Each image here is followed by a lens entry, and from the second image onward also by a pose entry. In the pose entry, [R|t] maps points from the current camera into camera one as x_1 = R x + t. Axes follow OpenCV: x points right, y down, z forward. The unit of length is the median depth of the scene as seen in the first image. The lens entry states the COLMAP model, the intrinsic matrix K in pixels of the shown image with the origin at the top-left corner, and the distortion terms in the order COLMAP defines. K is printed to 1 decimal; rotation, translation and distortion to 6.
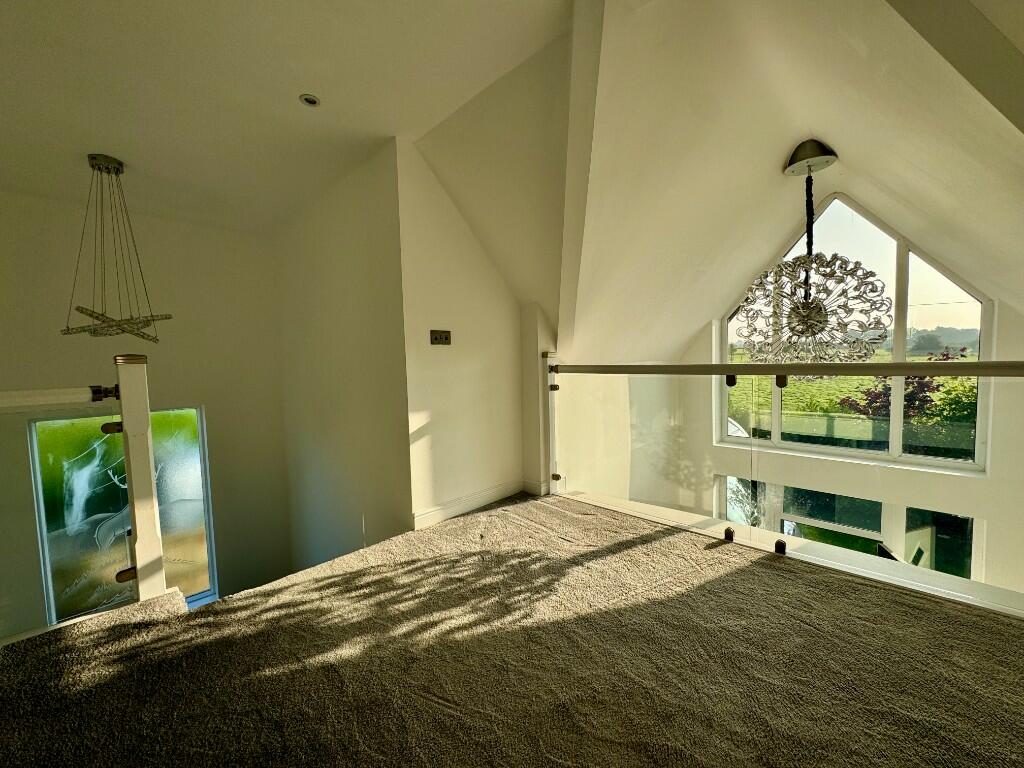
lens RADIAL K [[407.7, 0, 510.5], [0, 407.7, 383.2], [0, 0, 1]] dist [-0.003811, 0.000049]
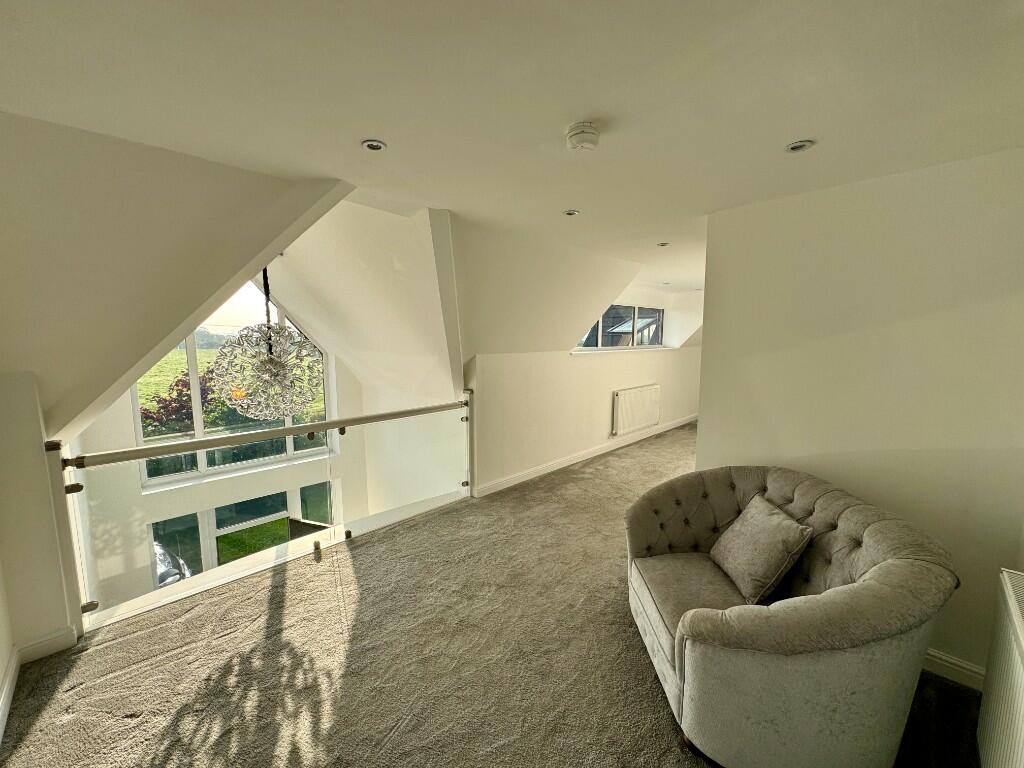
lens RADIAL K [[407.7, 0, 510.5], [0, 407.7, 383.2], [0, 0, 1]] dist [-0.003811, 0.000049]
pose [[0.007135, -0.082665, 0.996552, -0.758575], [0.059453, 0.994849, 0.082098, -0.241828], [-0.998206, 0.058663, 0.012013, 0.284723]]
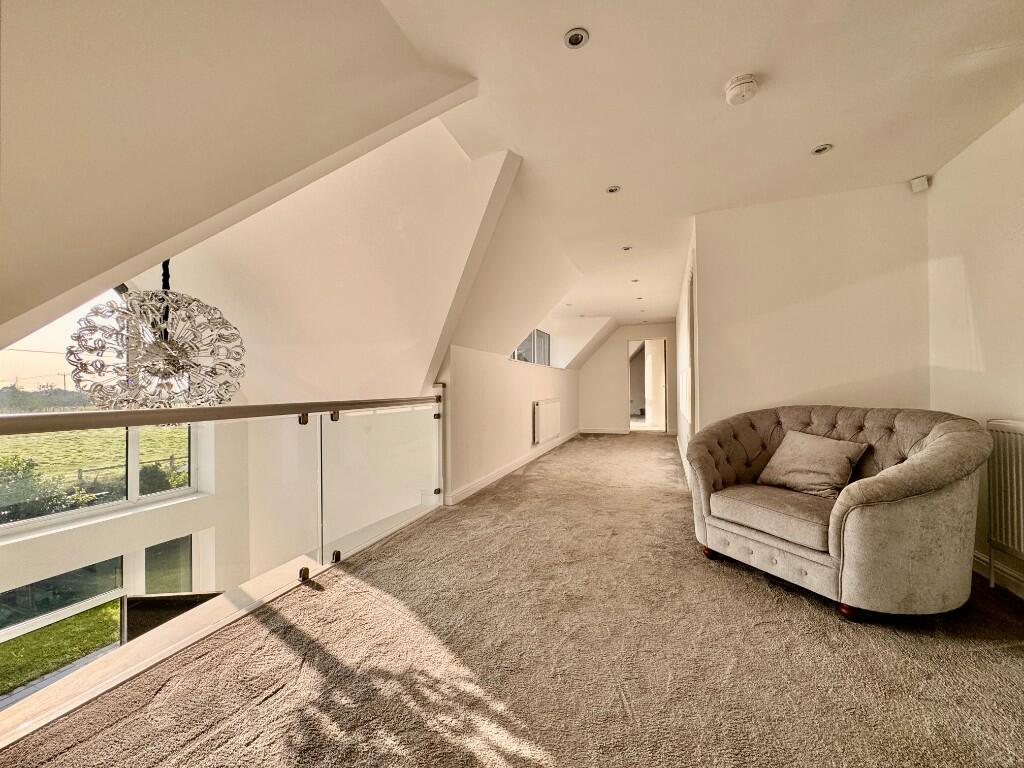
lens RADIAL K [[407.7, 0, 510.5], [0, 407.7, 383.2], [0, 0, 1]] dist [-0.003811, 0.000049]
pose [[-0.418136, 0.045376, 0.907250, -0.575644], [0.075947, 0.997001, -0.014862, -0.040528], [-0.905204, 0.062689, -0.420329, 0.896783]]
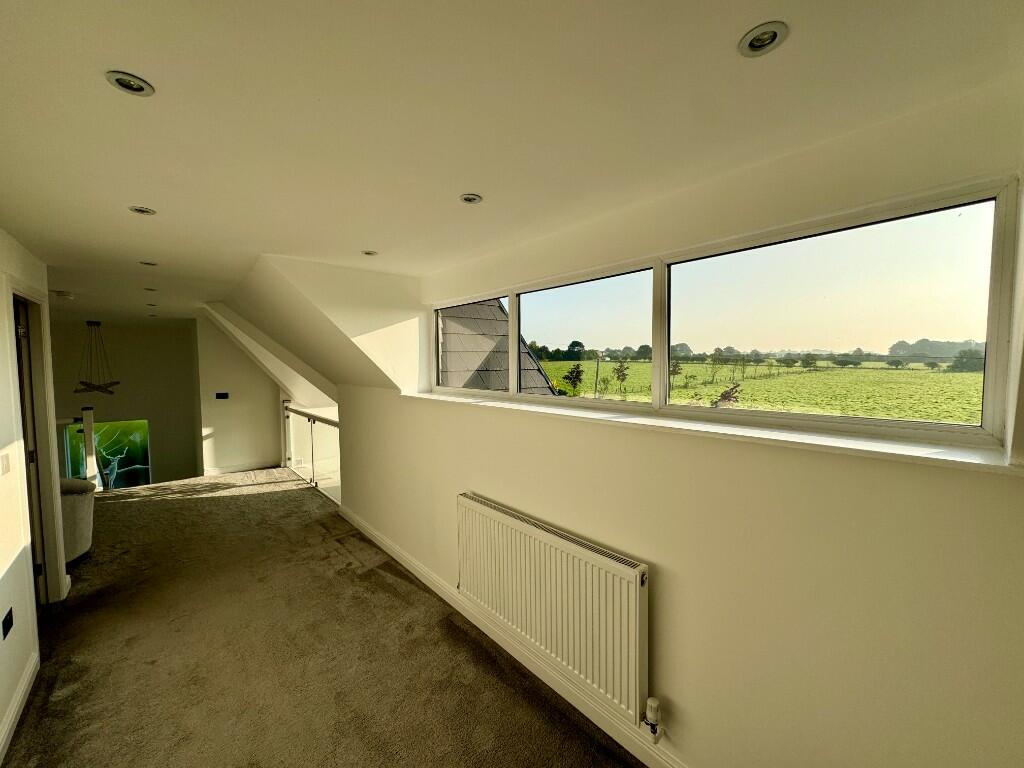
lens RADIAL K [[407.7, 0, 510.5], [0, 407.7, 383.2], [0, 0, 1]] dist [-0.003811, 0.000049]
pose [[0.996465, 0.023731, -0.080589, 1.883380], [-0.024567, 0.999654, -0.009406, -0.229417], [0.080338, 0.011353, 0.996703, -1.358442]]
